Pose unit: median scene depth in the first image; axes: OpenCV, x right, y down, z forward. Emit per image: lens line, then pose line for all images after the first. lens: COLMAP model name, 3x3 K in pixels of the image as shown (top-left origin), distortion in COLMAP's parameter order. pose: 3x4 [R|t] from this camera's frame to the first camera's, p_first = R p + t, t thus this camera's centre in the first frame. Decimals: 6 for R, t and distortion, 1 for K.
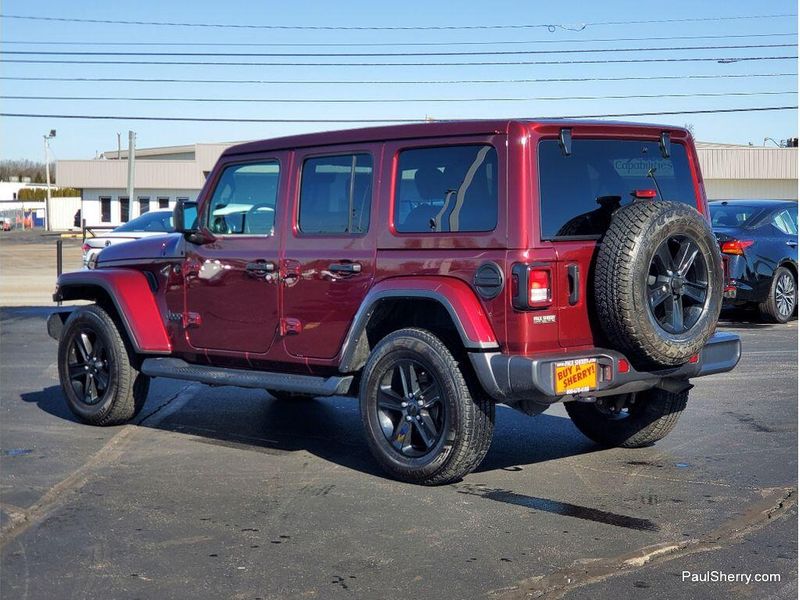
lens RADIAL K [[1478.4, 0, 400.2], [0, 1478.4, 278.5], [0, 0, 1]] dist [0.164754, -0.090986]
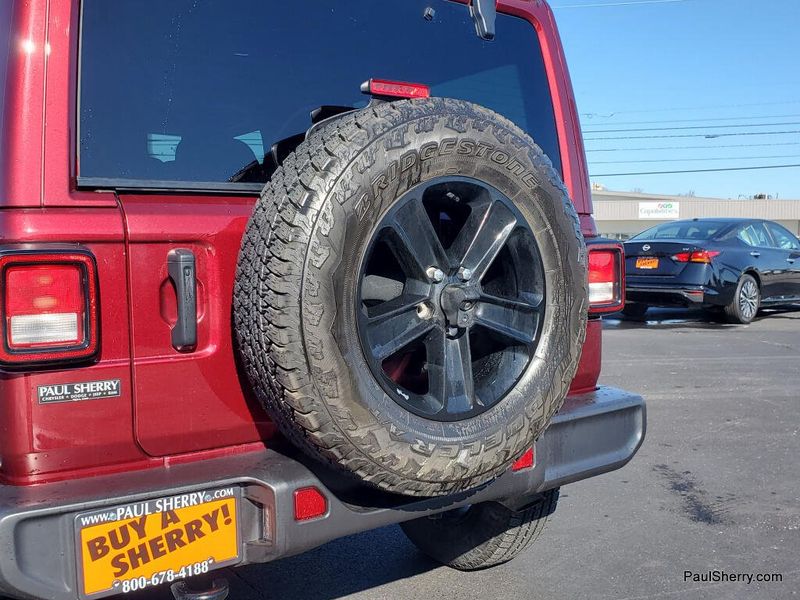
lens RADIAL K [[835.0, 0, 400.0], [0, 835.0, 300.0], [0, 0, 1]] dist [0.261029, -0.780068]
pose [[0.990303, 0.008380, -0.138668, 0.203143], [-0.005492, 0.999760, 0.021199, -0.001360], [0.138812, -0.020232, 0.990112, 0.766320]]
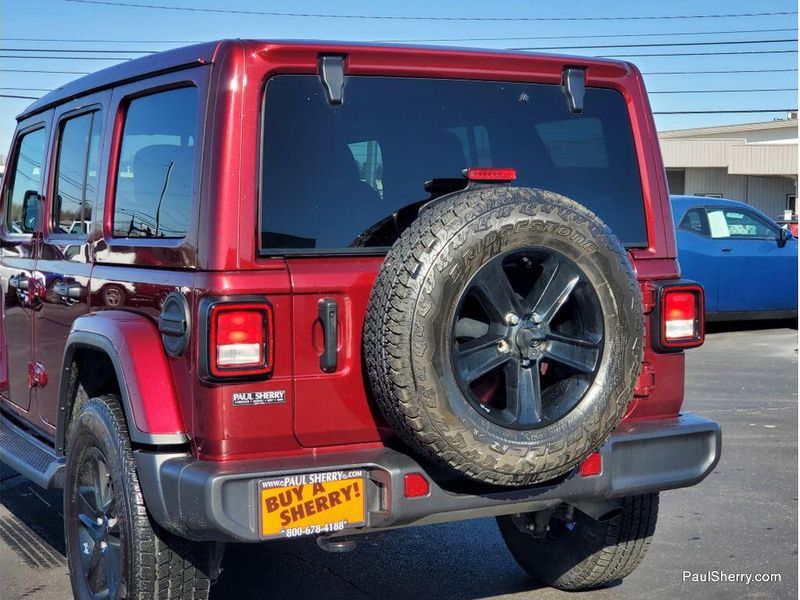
lens RADIAL K [[1387.4, 0, 437.7], [0, 1387.4, 299.4], [0, 0, 1]] dist [0.151333, -0.015625]
pose [[0.969097, 0.027932, -0.245094, 0.278978], [-0.022294, 0.999420, 0.025748, -0.023424], [0.245671, -0.019488, 0.969157, 0.495648]]
